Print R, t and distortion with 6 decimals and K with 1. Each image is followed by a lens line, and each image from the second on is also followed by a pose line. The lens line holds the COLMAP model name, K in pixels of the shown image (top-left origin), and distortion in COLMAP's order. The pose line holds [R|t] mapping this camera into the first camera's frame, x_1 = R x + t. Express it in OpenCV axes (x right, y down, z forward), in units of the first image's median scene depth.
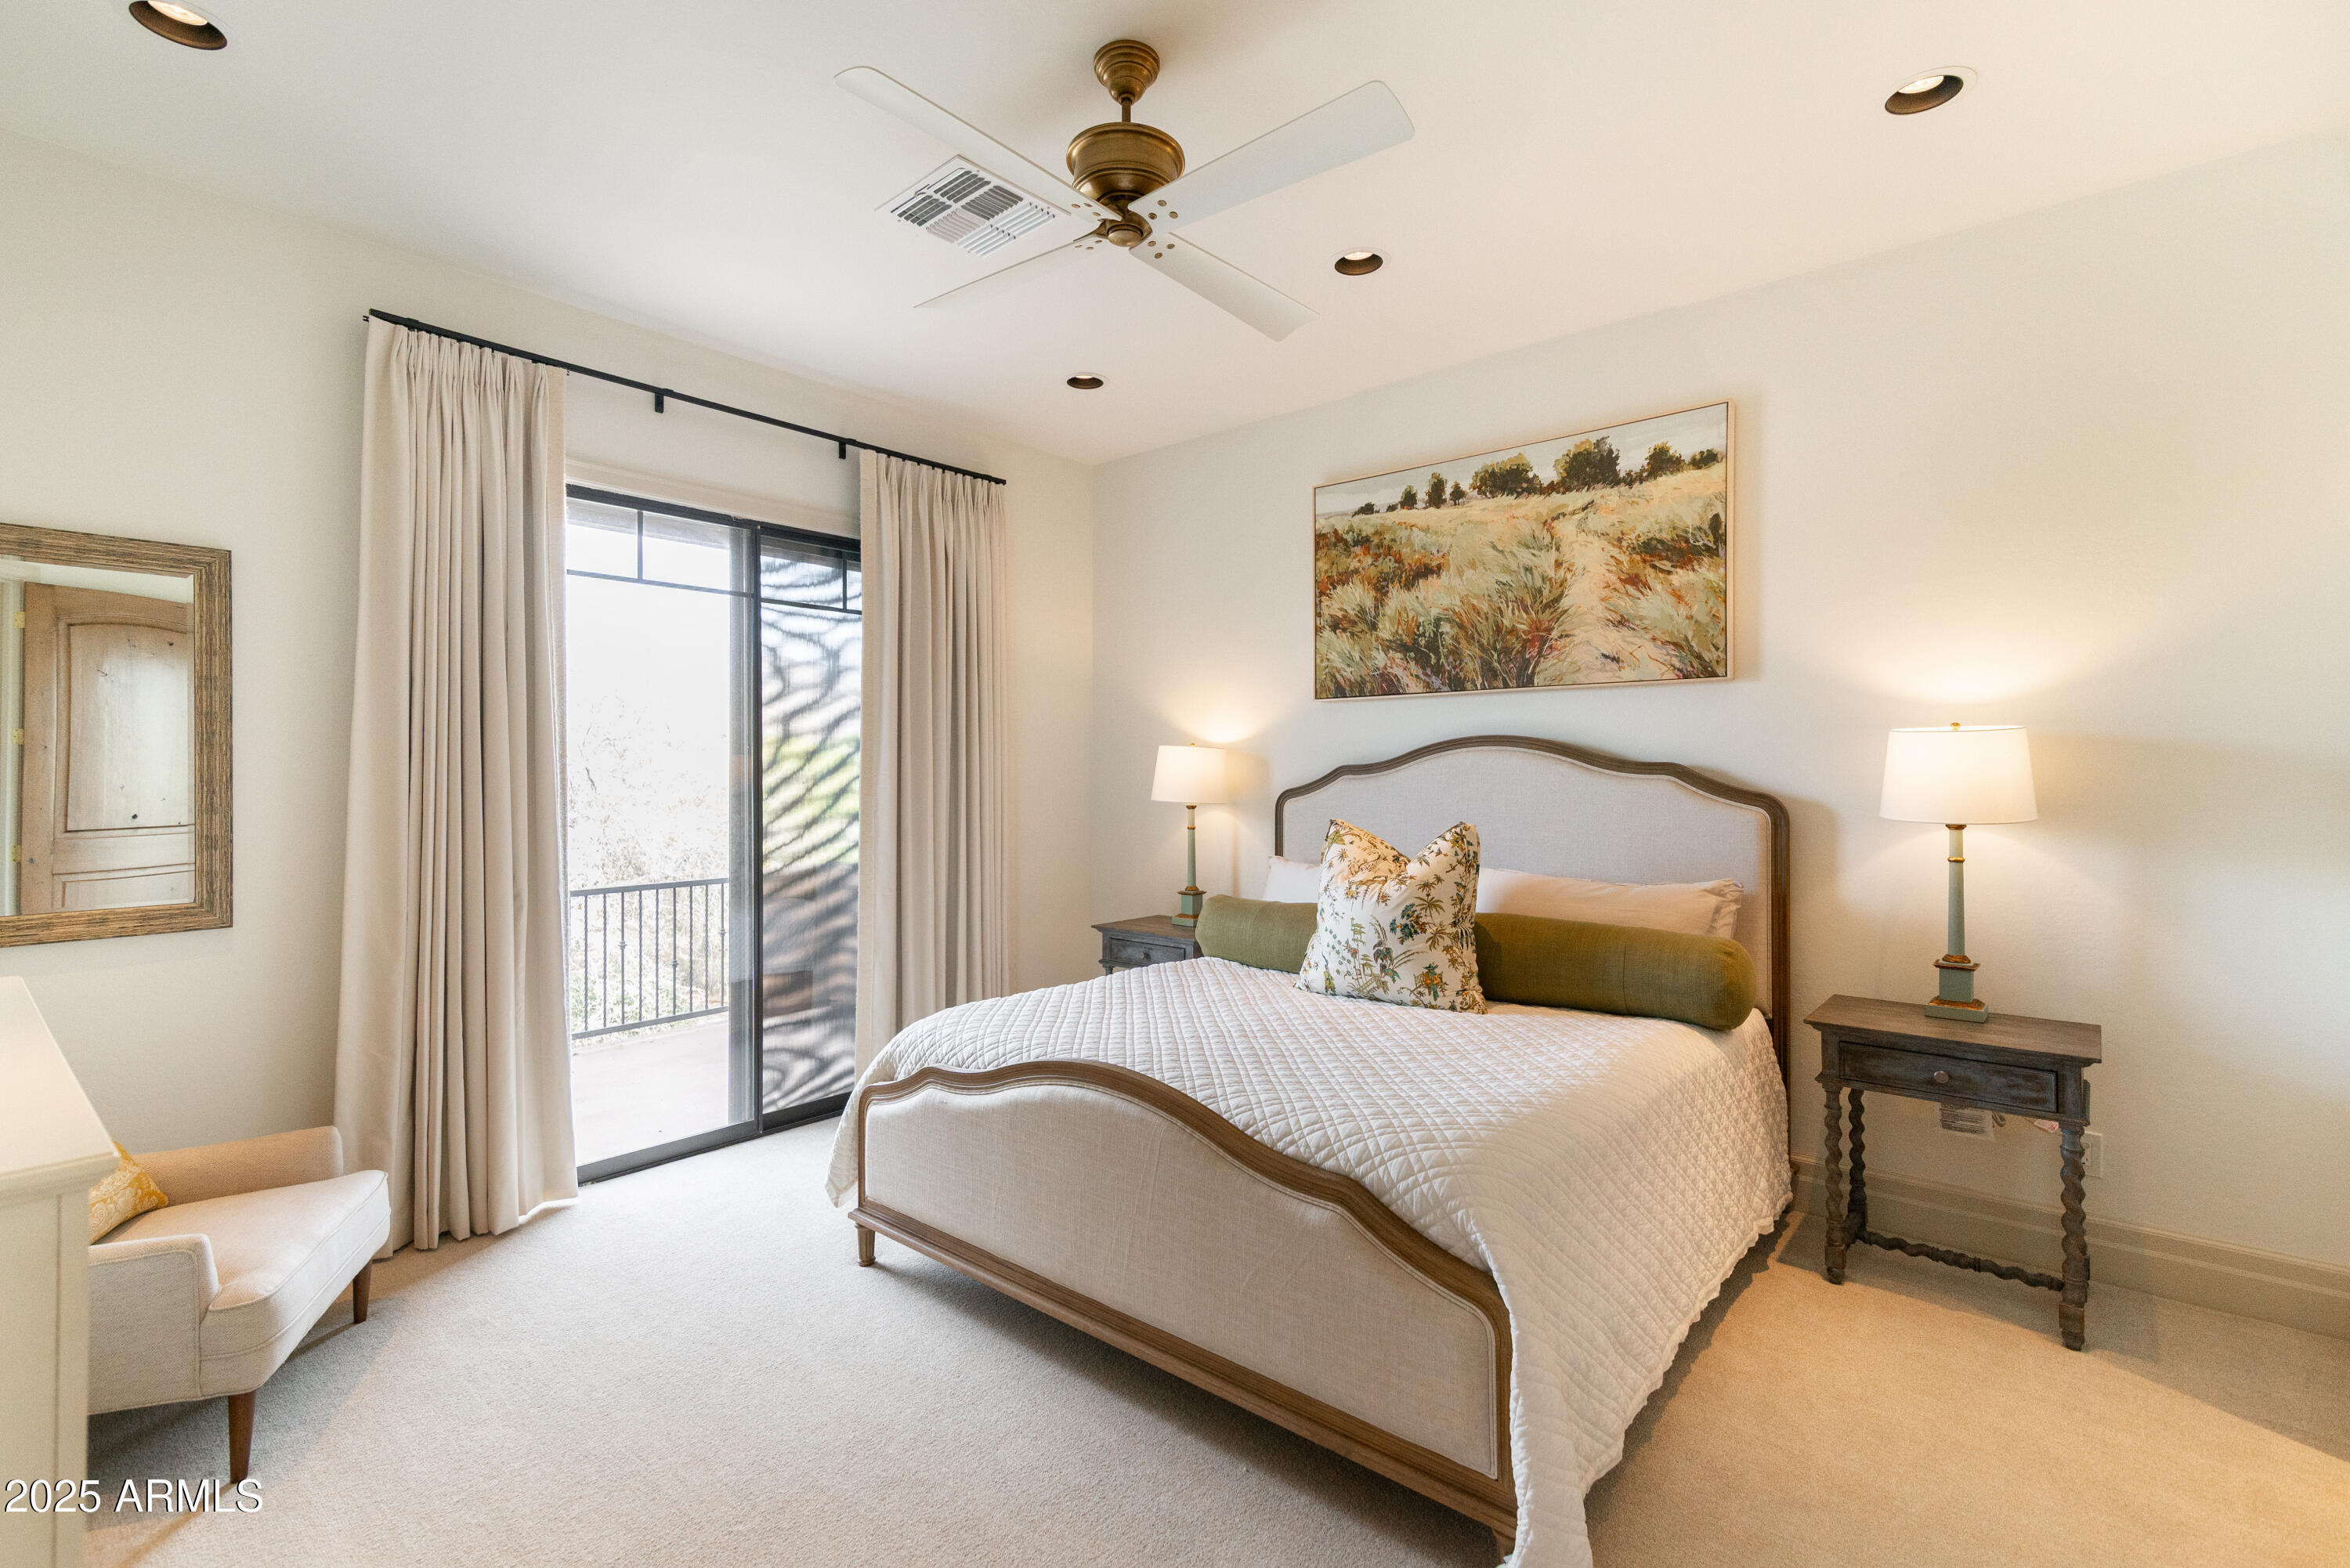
lens RADIAL K [[1072.9, 0, 1179.2], [0, 1072.9, 773.6], [0, 0, 1]] dist [0.014472, -0.000627]
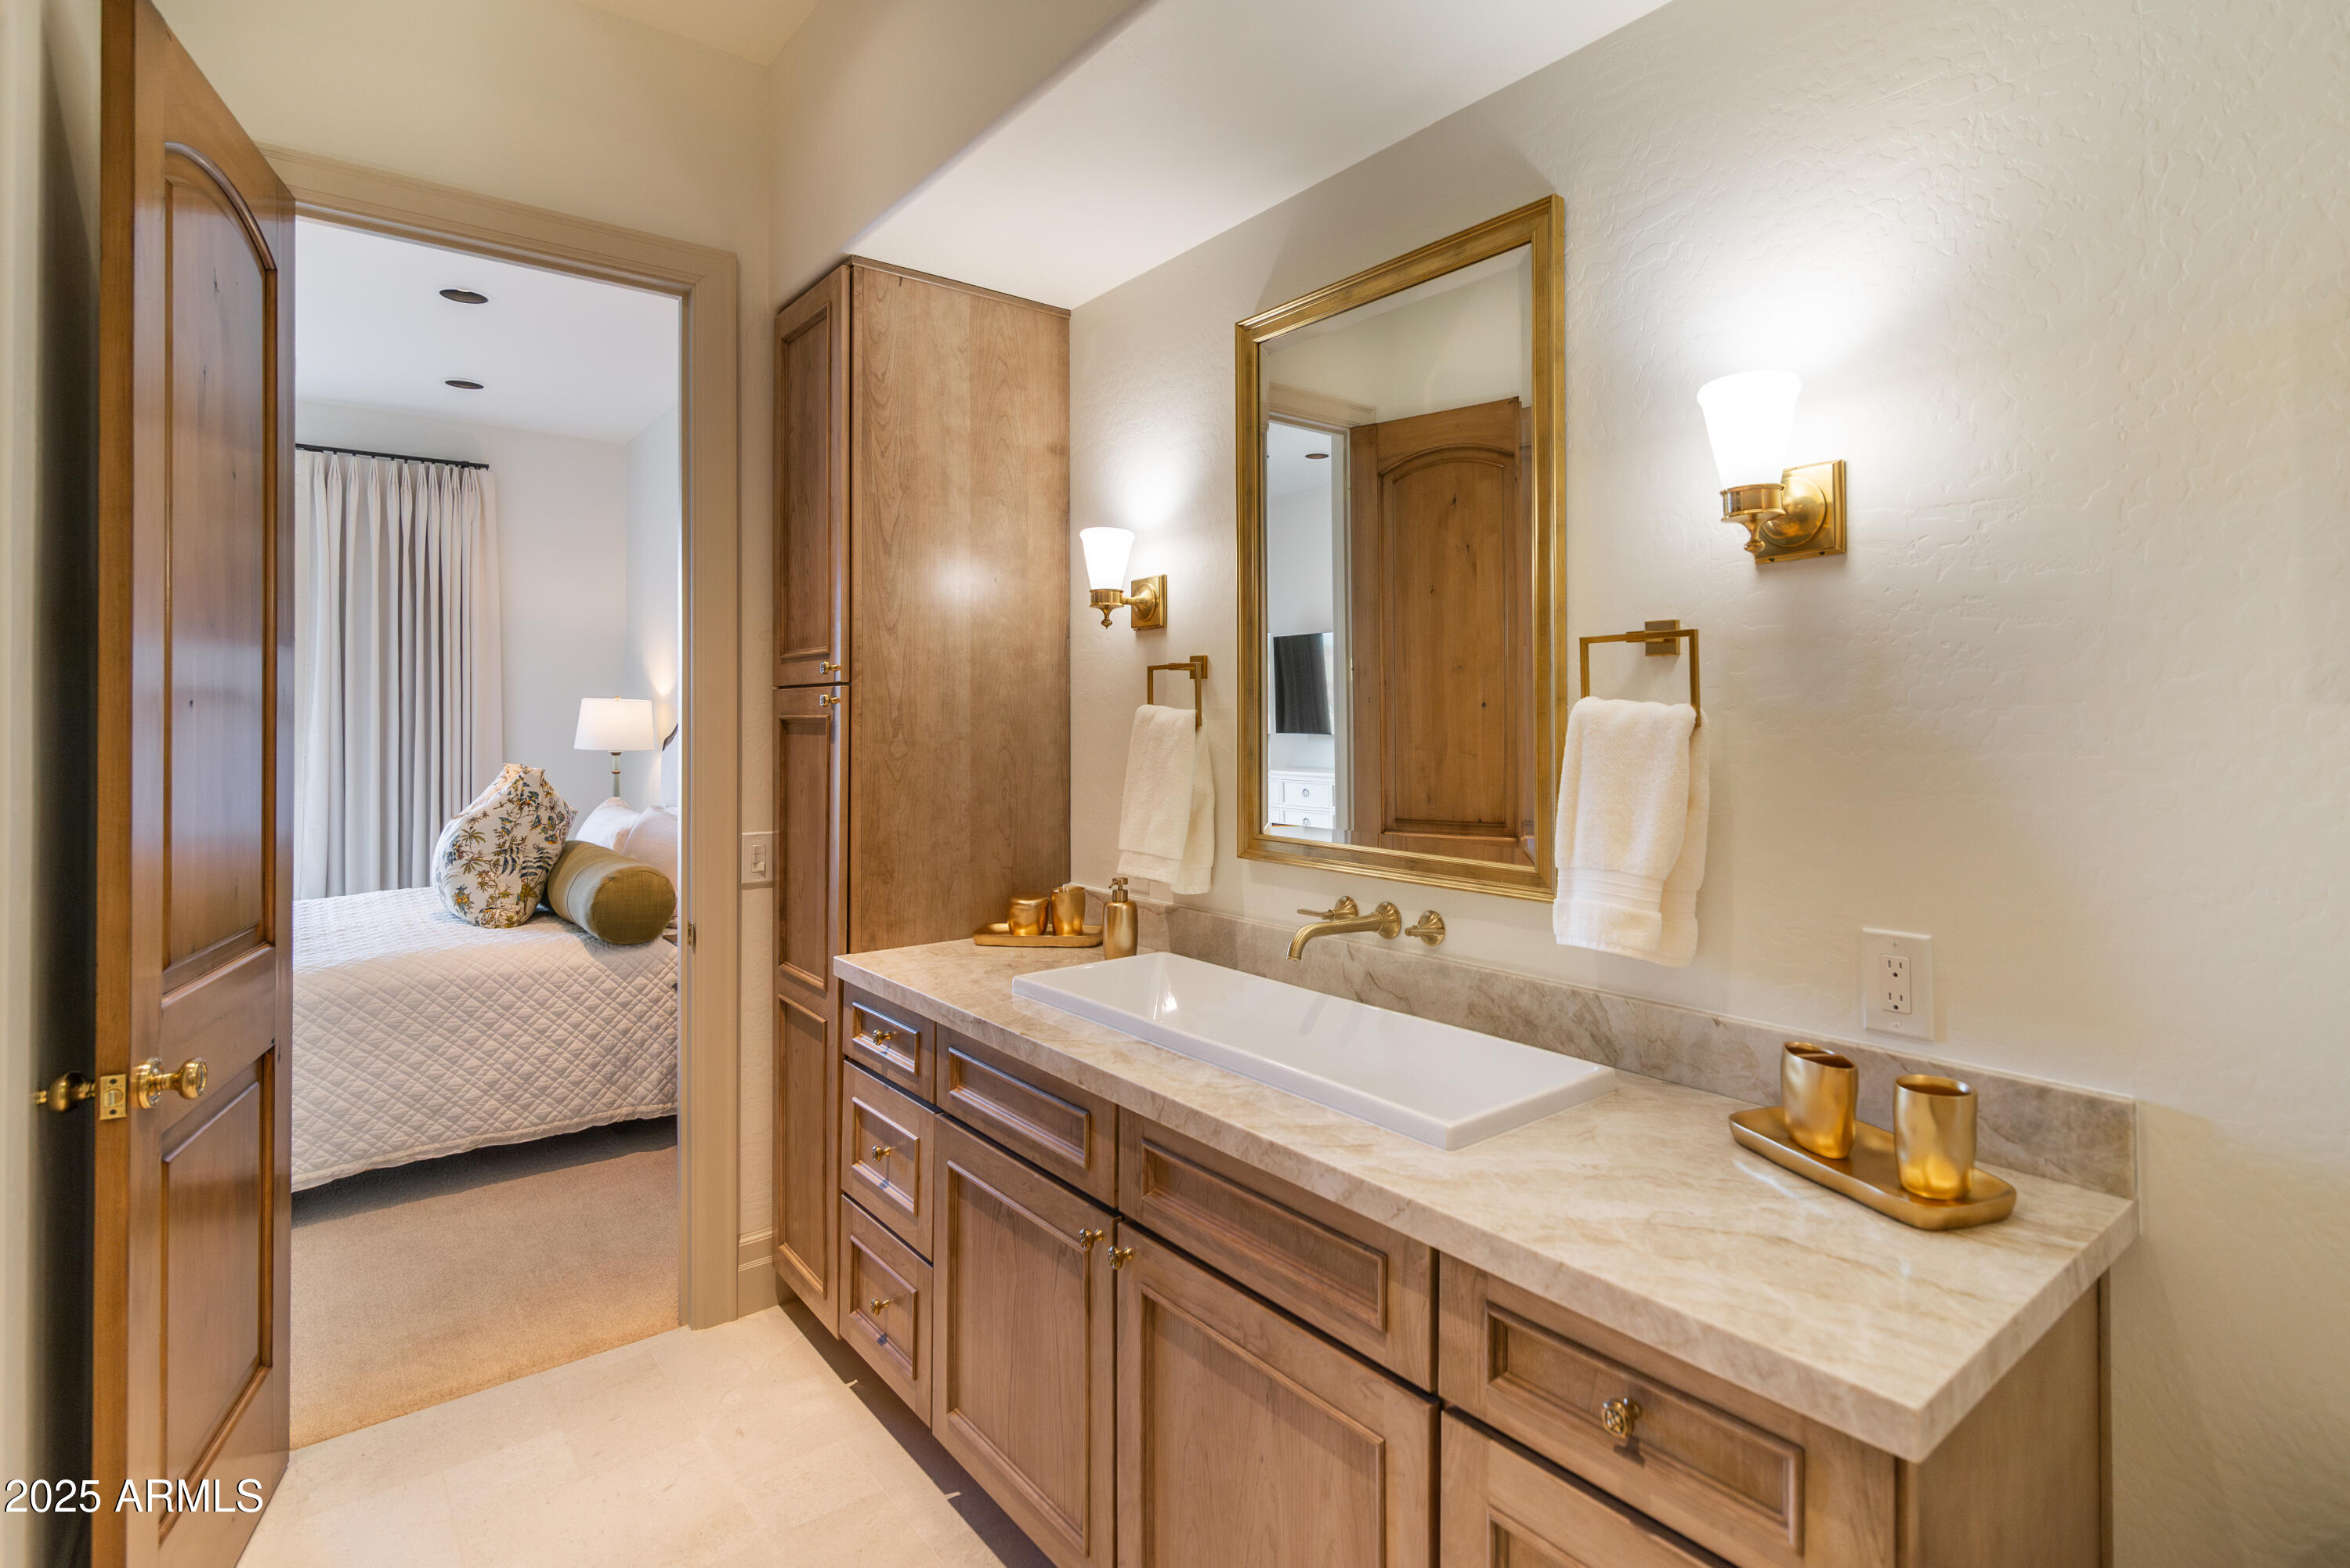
lens RADIAL K [[1166.1, 0, 1286.4], [0, 1166.1, 698.6], [0, 0, 1]] dist [-0.000056, -0.000608]
pose [[0.989156, -0.000887, -0.146867, 1.074560], [-0.002292, 0.999767, -0.021476, -0.003140], [0.146851, 0.021580, 0.988923, -0.117309]]
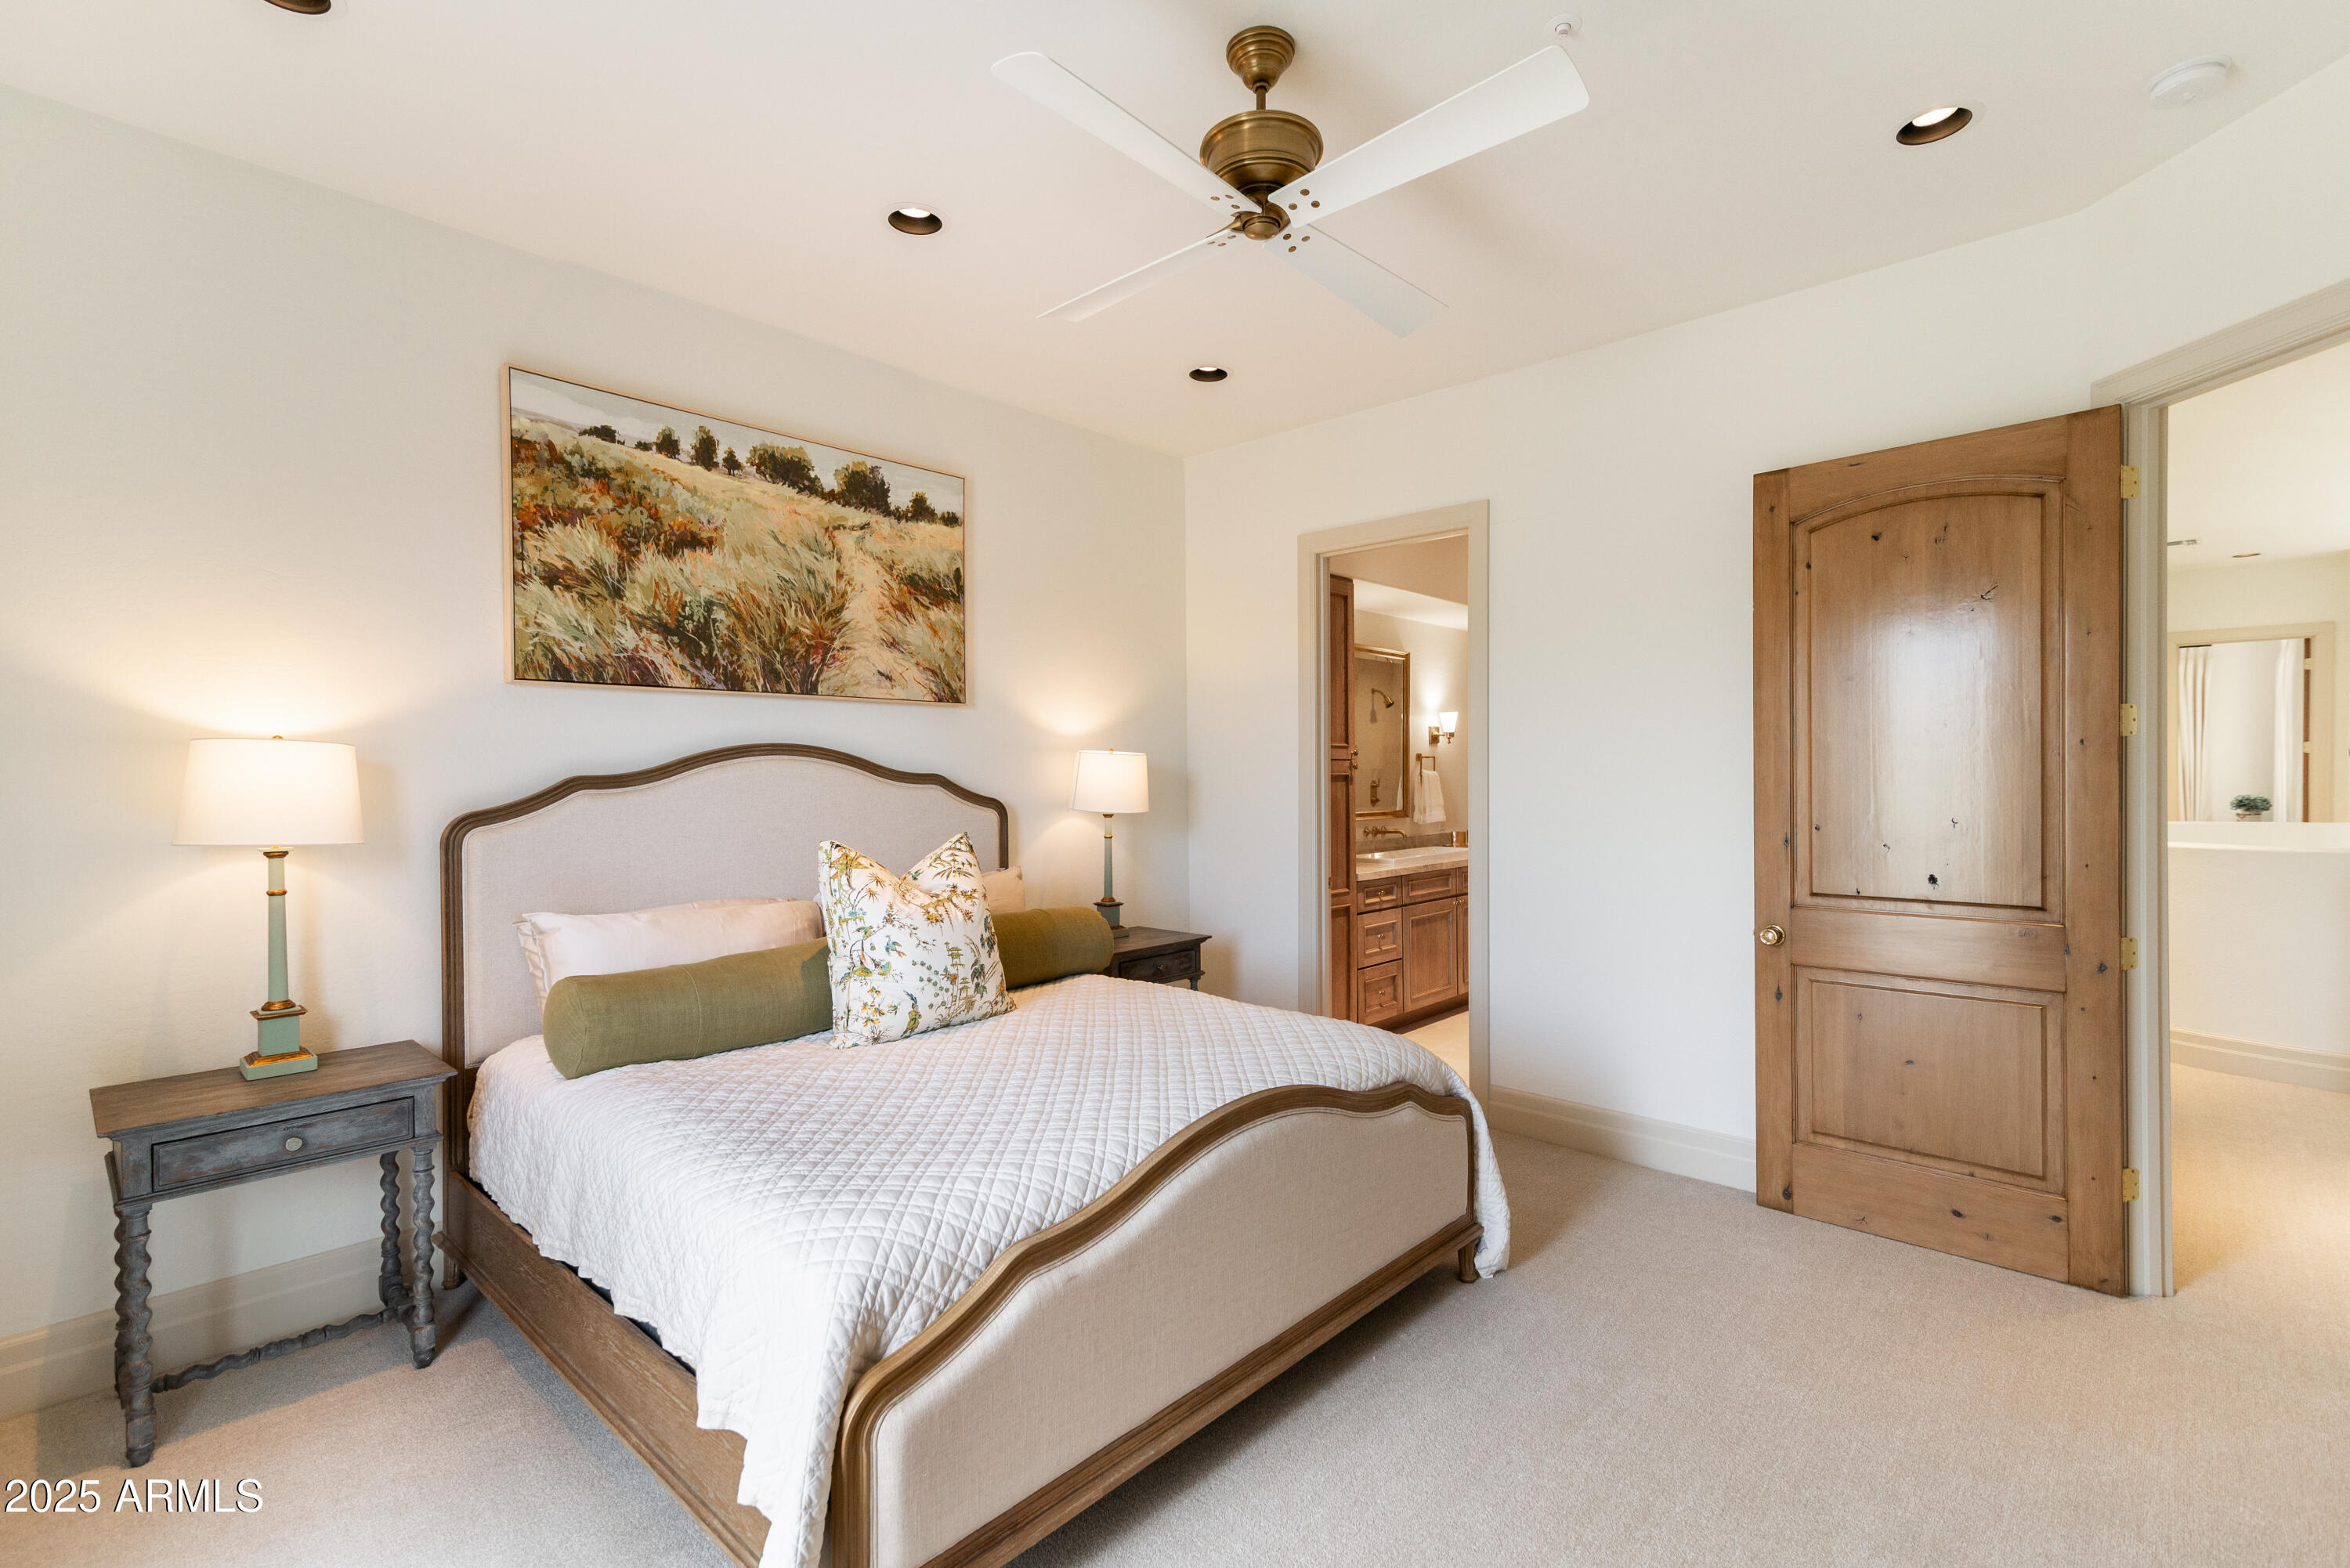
lens RADIAL K [[1062.4, 0, 1177.4], [0, 1062.4, 772.9], [0, 0, 1]] dist [0.012751, -0.001050]
pose [[0.032611, 0.010022, 0.999418, -0.606334], [0.017872, 0.999784, -0.010608, 0.004546], [-0.999308, 0.018208, 0.032425, 0.644011]]
